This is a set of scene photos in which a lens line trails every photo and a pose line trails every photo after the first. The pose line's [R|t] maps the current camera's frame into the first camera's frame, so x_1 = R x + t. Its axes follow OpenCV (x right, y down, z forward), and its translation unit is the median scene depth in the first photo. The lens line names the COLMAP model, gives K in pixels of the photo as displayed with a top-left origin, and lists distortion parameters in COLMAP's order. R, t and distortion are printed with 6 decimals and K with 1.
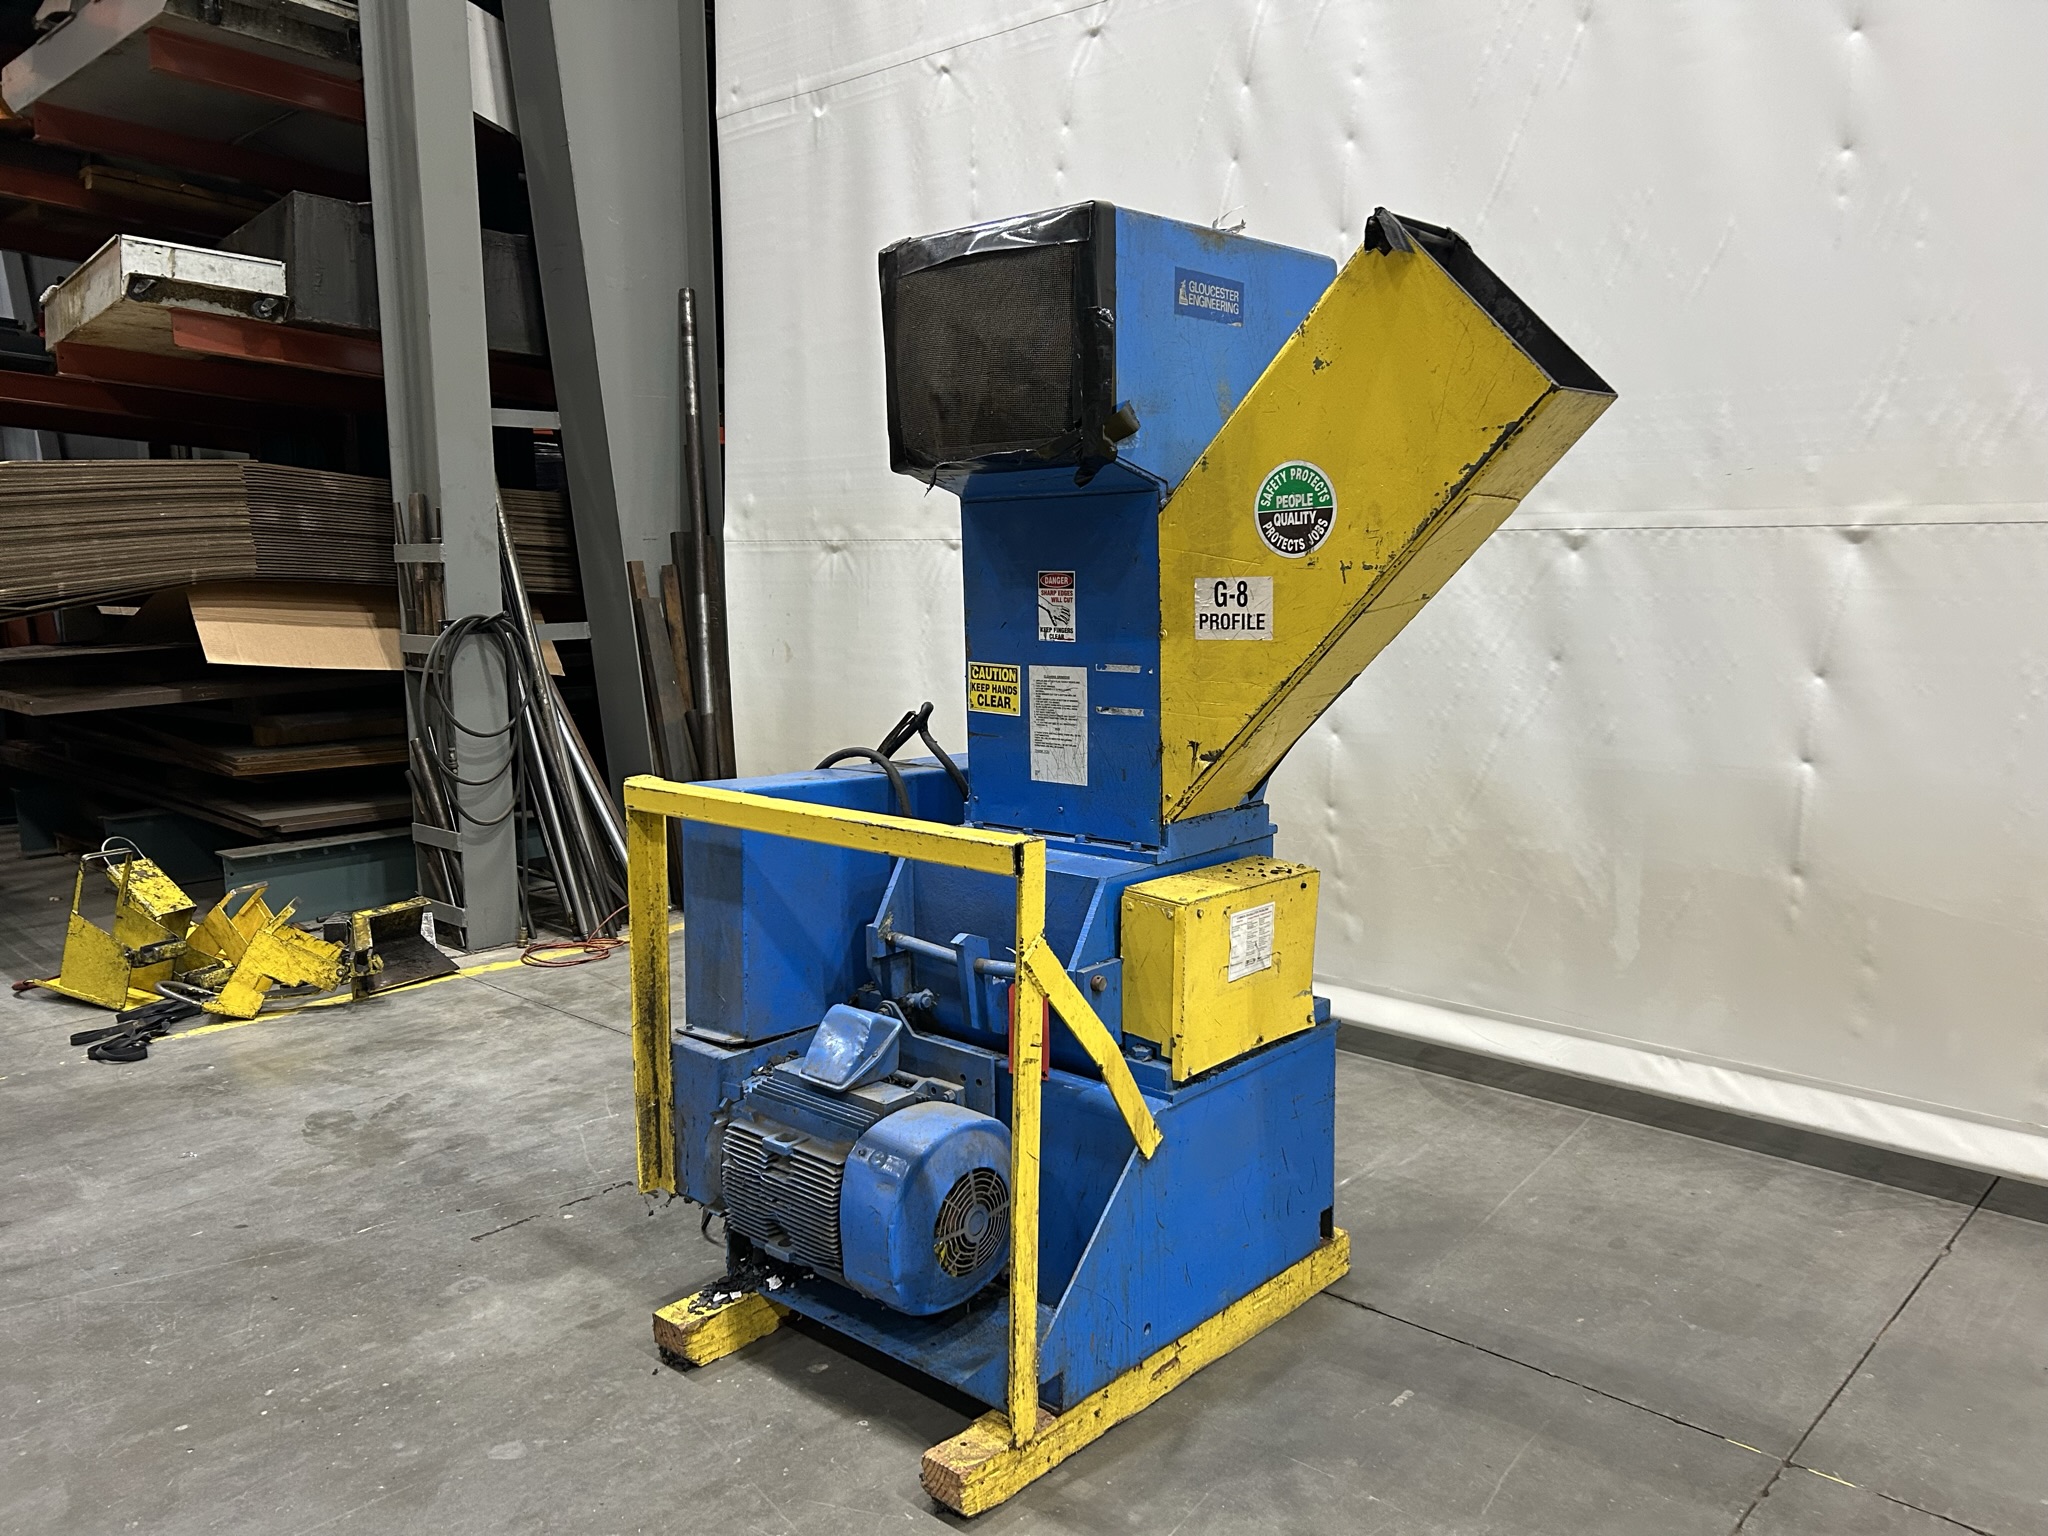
lens RADIAL K [[1537.1, 0, 1025.6], [0, 1537.1, 784.0], [0, 0, 1]] dist [0.049282, -0.055691]
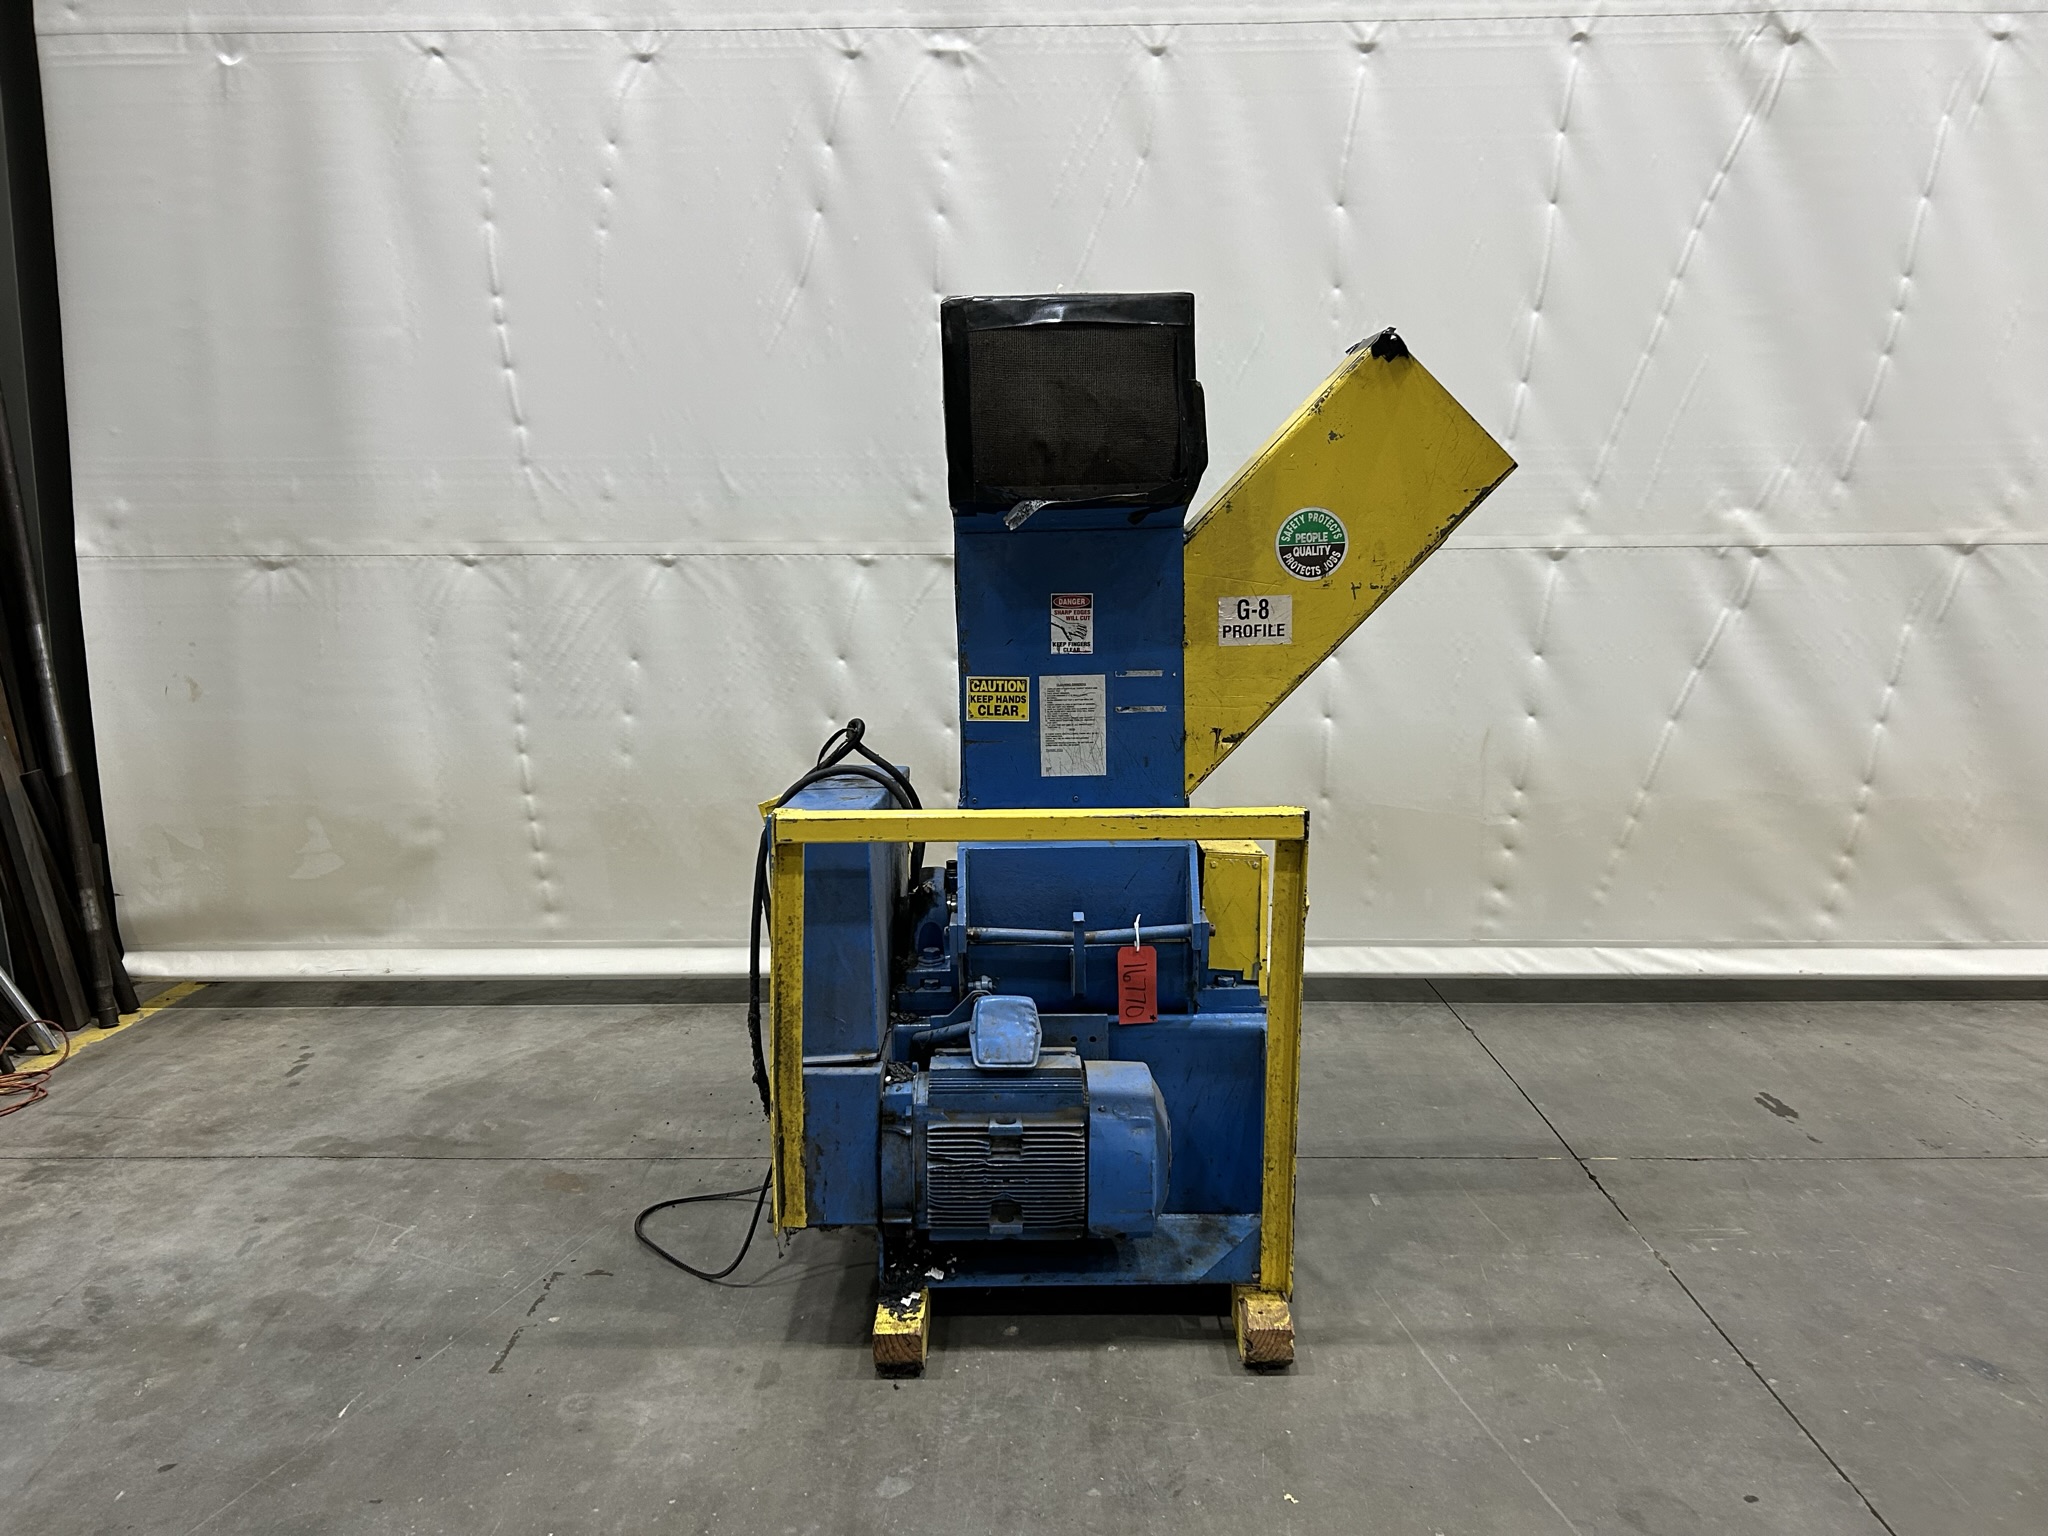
lens RADIAL K [[1537.1, 0, 1020.0], [0, 1537.1, 773.9], [0, 0, 1]] dist [0.049282, -0.055691]
pose [[0.749792, -0.096751, 0.654562, -0.633078], [0.101740, 0.994345, 0.030432, -0.034373], [-0.653805, 0.043777, 0.755396, 0.126369]]
